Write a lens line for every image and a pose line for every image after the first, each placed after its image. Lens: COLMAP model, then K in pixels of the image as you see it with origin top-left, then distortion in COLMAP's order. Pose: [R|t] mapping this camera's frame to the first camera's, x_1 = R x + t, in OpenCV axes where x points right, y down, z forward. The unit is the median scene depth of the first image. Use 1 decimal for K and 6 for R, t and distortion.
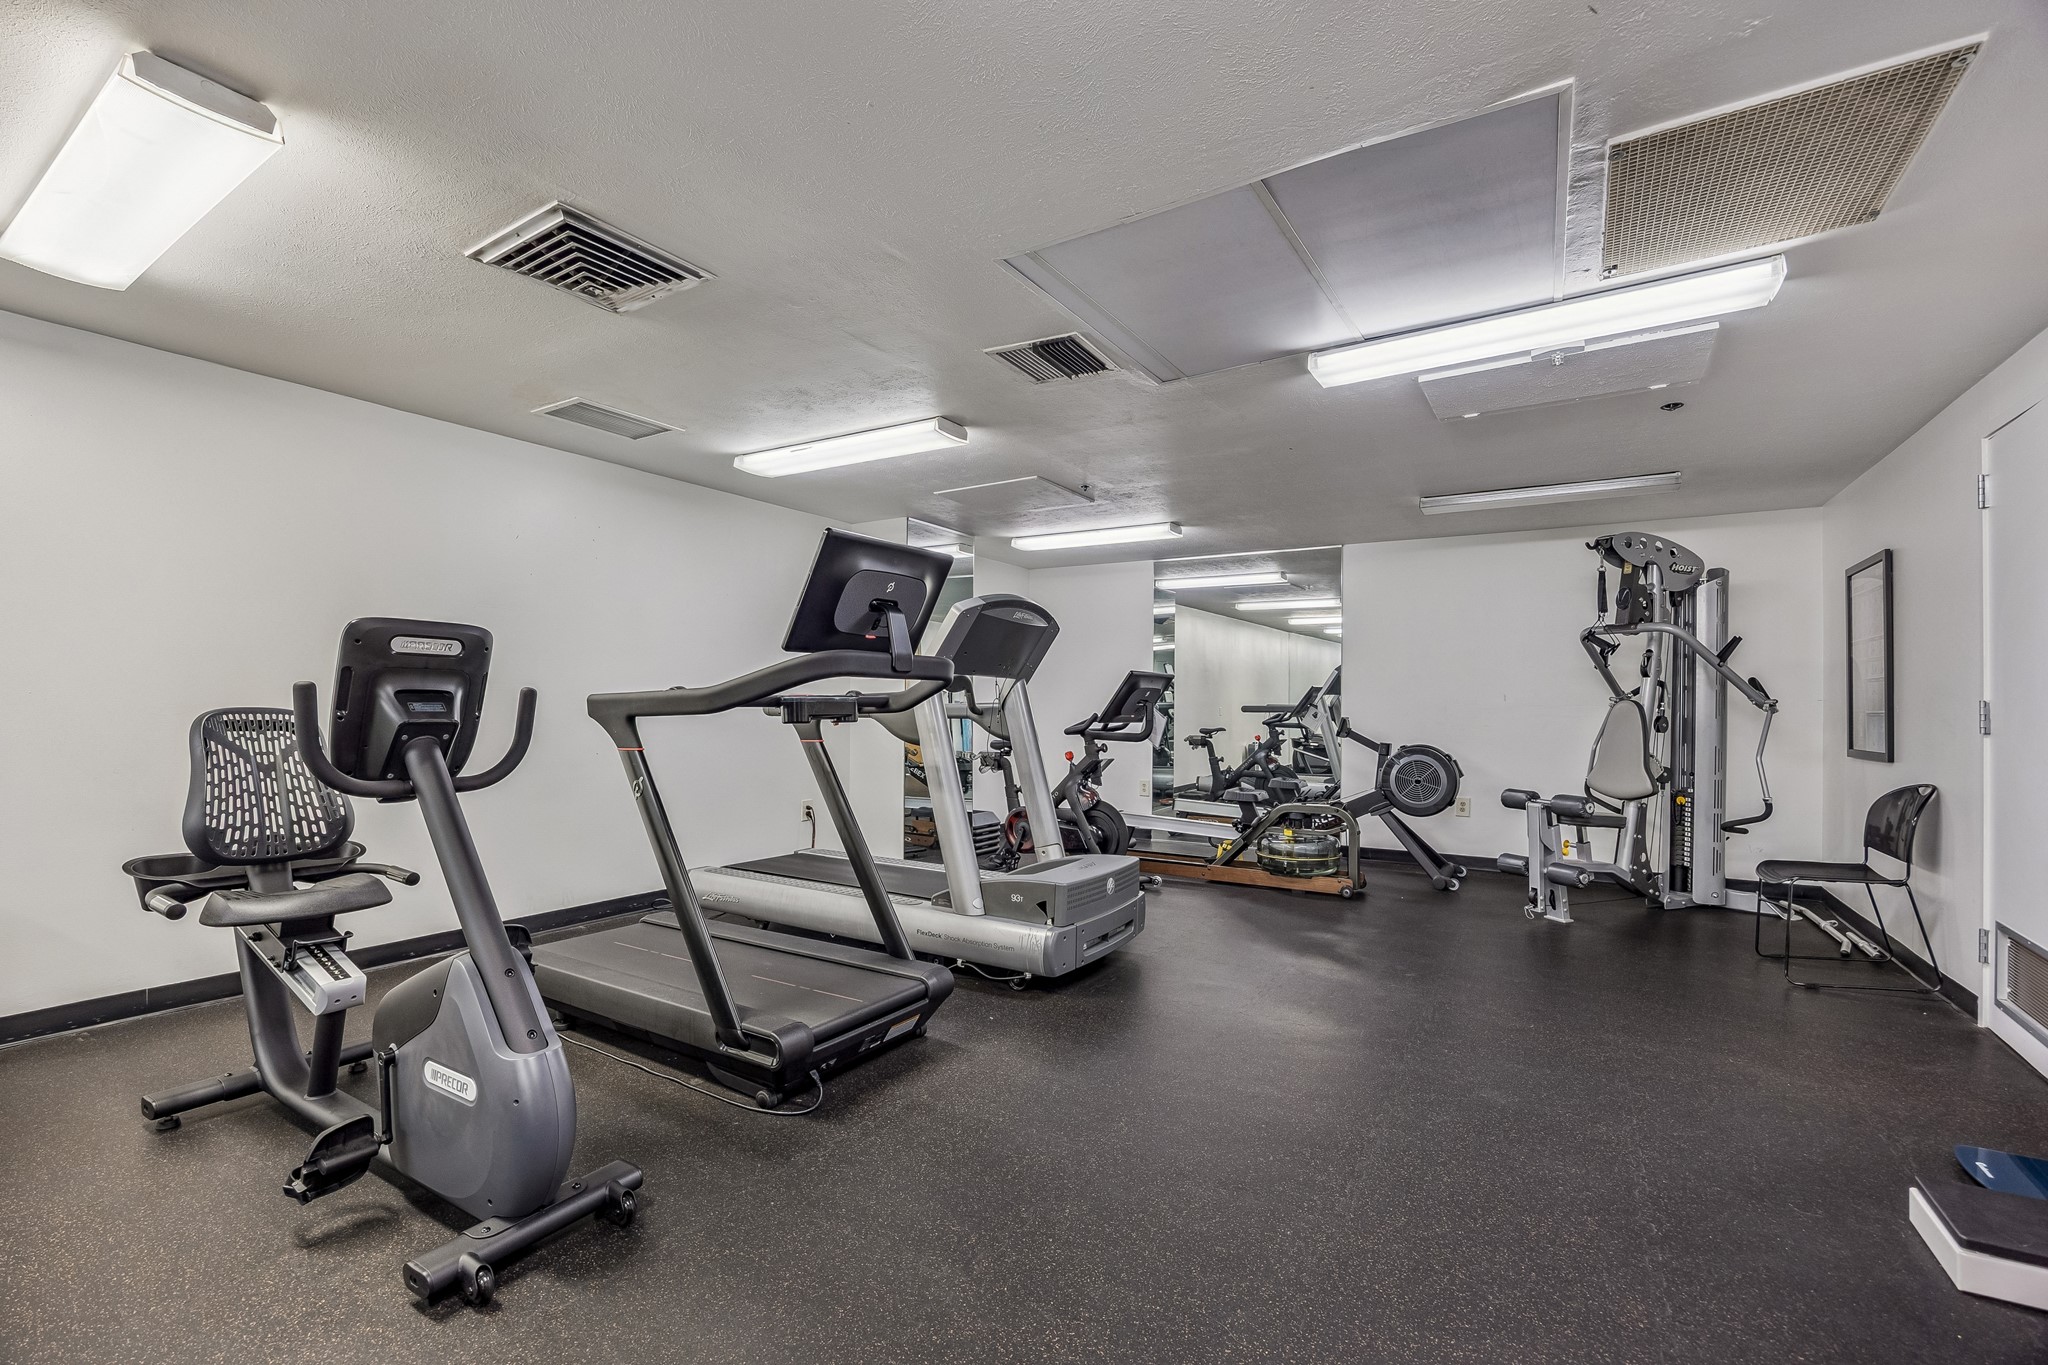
lens RADIAL K [[866.8, 0, 1023.7], [0, 866.8, 703.4], [0, 0, 1]] dist [-0.000380, -0.000018]
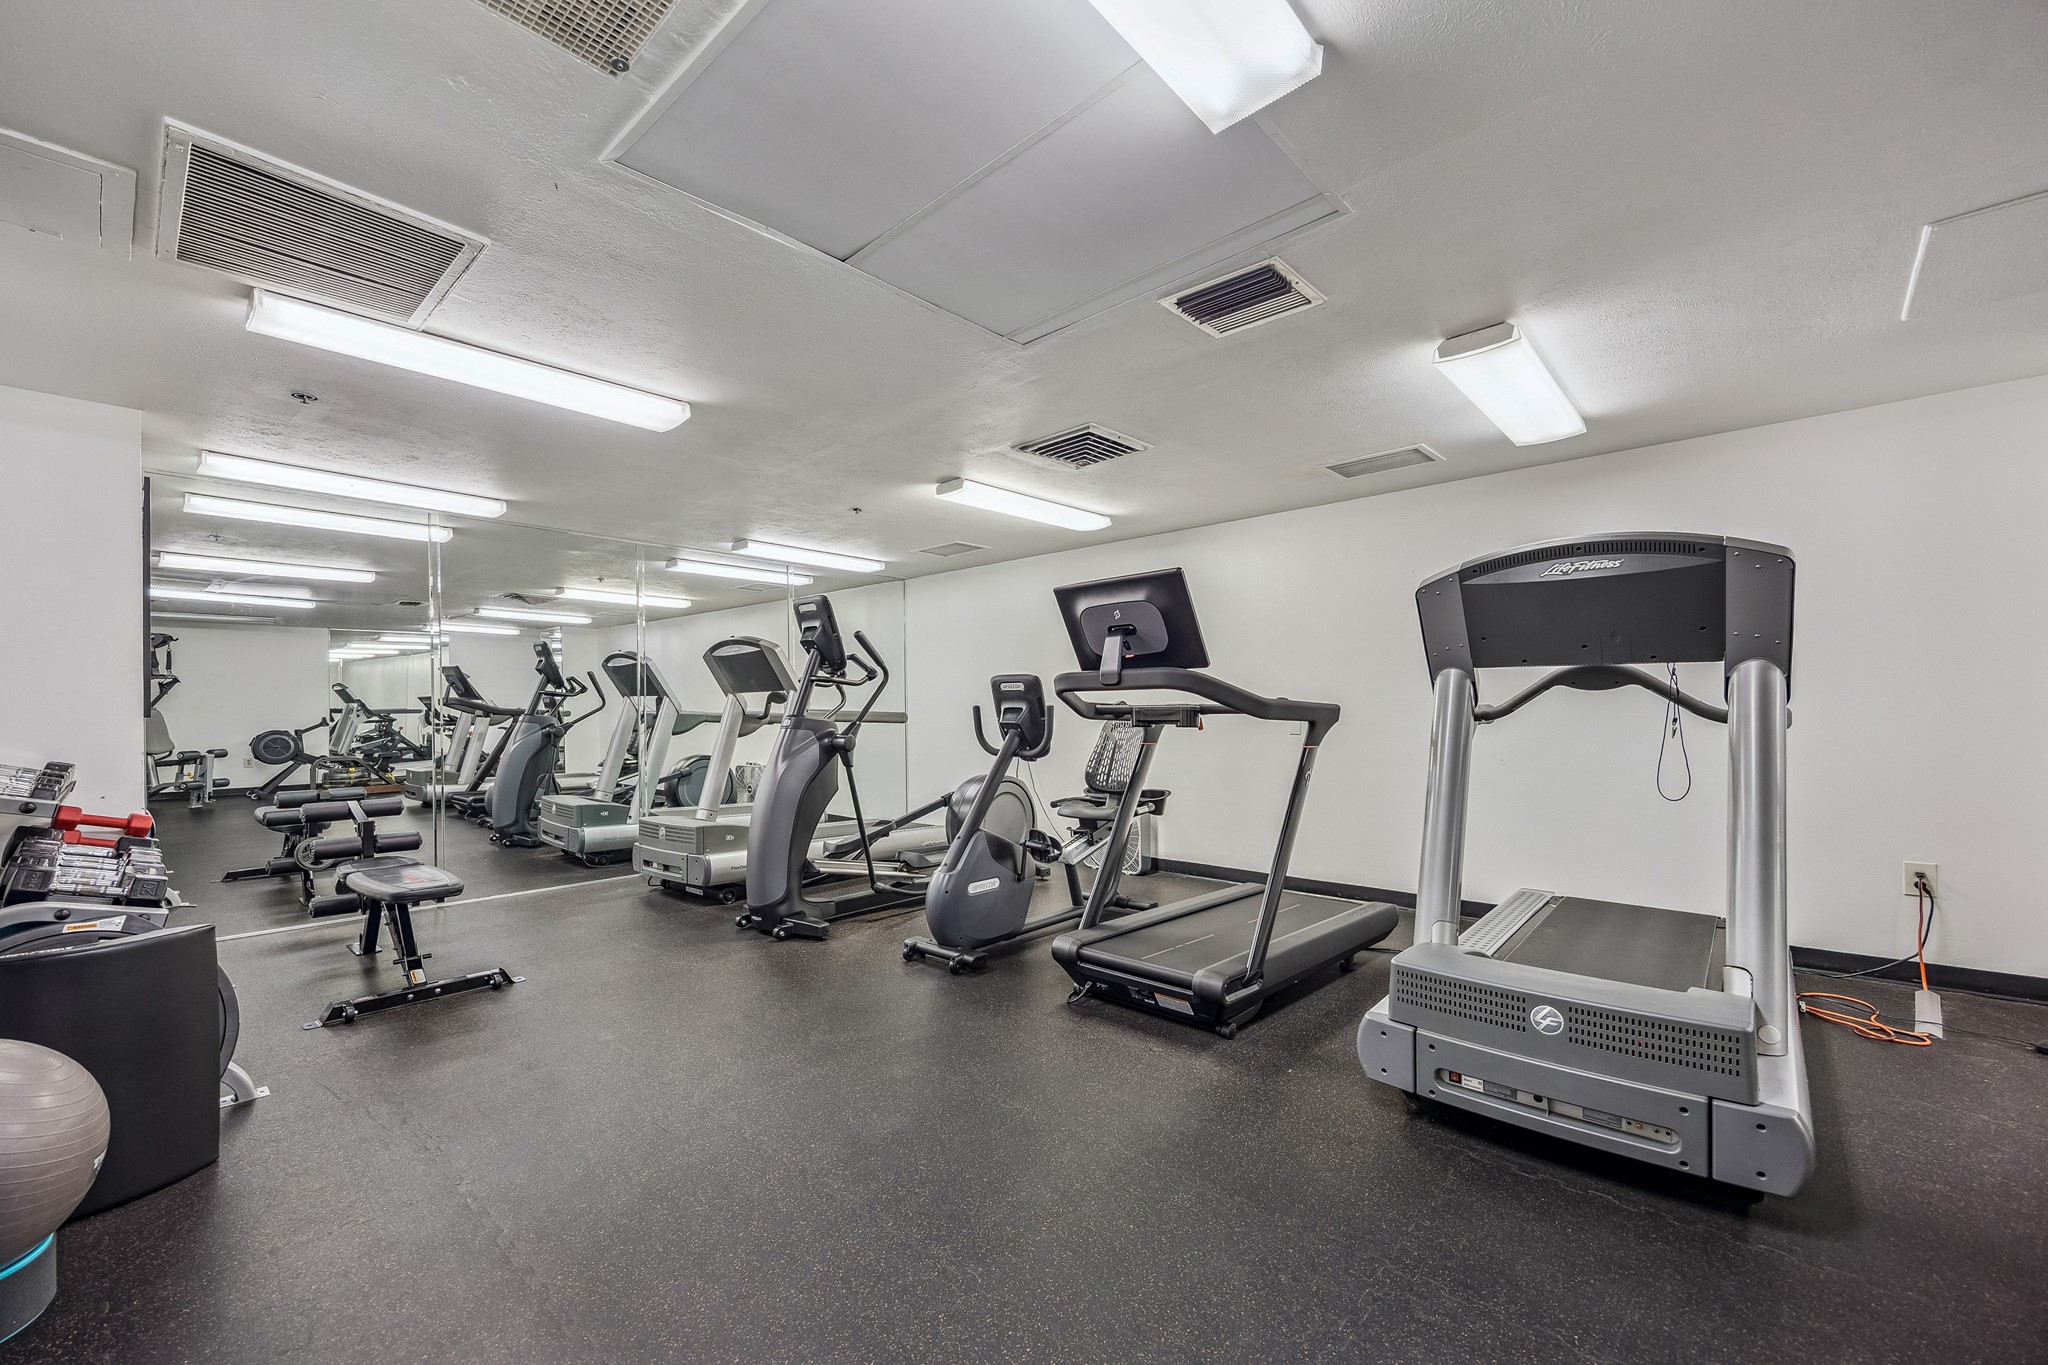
lens RADIAL K [[820.3, 0, 1024.7], [0, 820.3, 709.5], [0, 0, 1]] dist [-0.000275, -0.000031]
pose [[-0.164388, -0.007354, -0.986368, 0.823170], [0.007793, 0.999931, -0.008754, 0.004798], [0.986365, -0.009126, -0.164320, 0.876612]]
